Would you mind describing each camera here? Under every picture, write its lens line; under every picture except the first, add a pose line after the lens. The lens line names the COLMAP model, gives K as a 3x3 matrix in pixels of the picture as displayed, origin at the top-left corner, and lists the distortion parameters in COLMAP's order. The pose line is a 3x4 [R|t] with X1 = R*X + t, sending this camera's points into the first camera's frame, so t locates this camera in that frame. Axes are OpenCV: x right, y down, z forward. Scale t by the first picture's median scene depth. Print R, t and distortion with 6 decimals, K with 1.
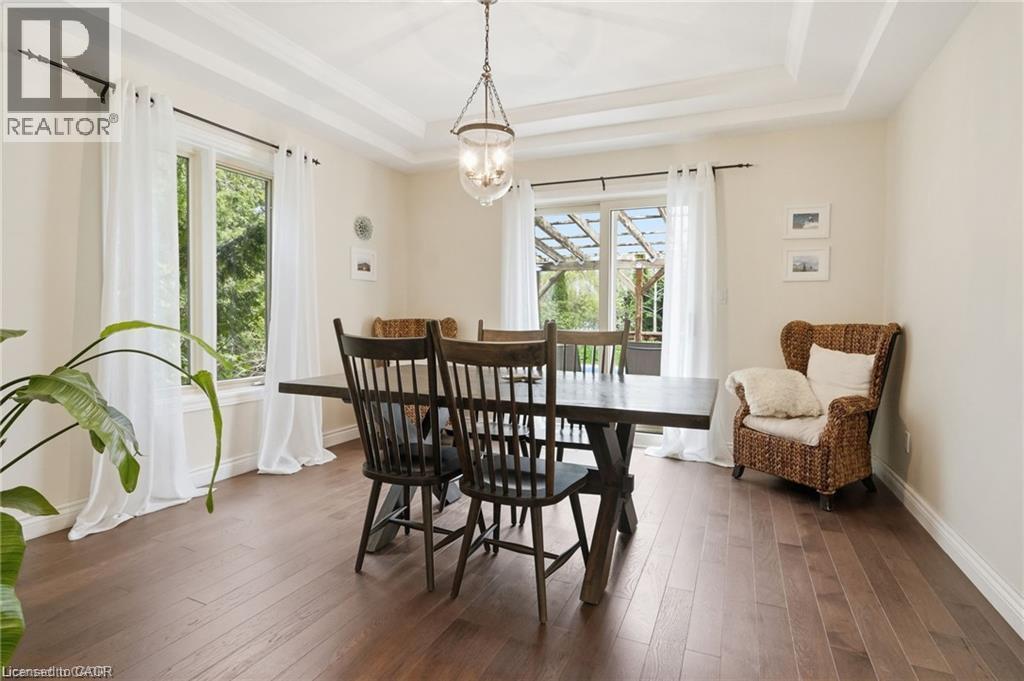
lens RADIAL K [[503.8, 0, 518.9], [0, 503.8, 334.9], [0, 0, 1]] dist [-0.083077, 0.027907]
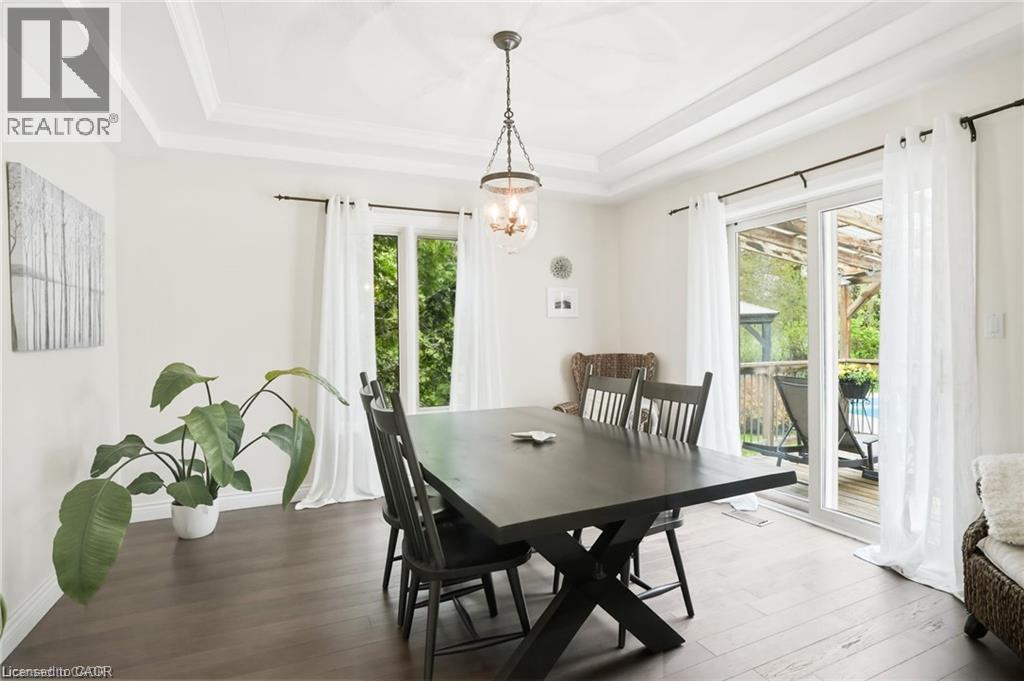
lens RADIAL K [[503.8, 0, 518.9], [0, 503.8, 334.9], [0, 0, 1]] dist [-0.083077, 0.027907]
pose [[0.738351, -0.016174, -0.674223, 0.375156], [-0.006278, 0.999504, -0.030852, -0.045024], [0.674387, 0.027012, 0.737883, 0.183399]]
